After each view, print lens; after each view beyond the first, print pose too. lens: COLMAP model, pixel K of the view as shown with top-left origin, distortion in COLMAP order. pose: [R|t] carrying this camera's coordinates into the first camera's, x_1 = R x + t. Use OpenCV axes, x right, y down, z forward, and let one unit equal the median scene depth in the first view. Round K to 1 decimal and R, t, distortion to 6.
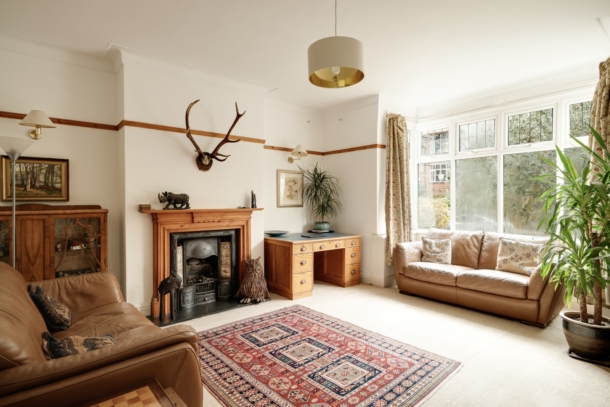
lens RADIAL K [[310.0, 0, 307.4], [0, 310.0, 197.7], [0, 0, 1]] dist [-0.000145, 0.000195]
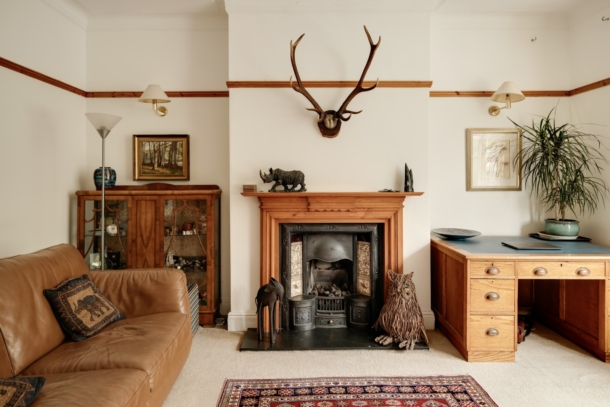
lens RADIAL K [[359.0, 0, 306.2], [0, 359.0, 174.8], [0, 0, 1]] dist [-0.000190, 0.000483]
pose [[0.773353, -0.006343, -0.633944, 0.144447], [0.006175, 0.999978, -0.002473, -0.000613], [0.633946, -0.002002, 0.773375, 0.347220]]
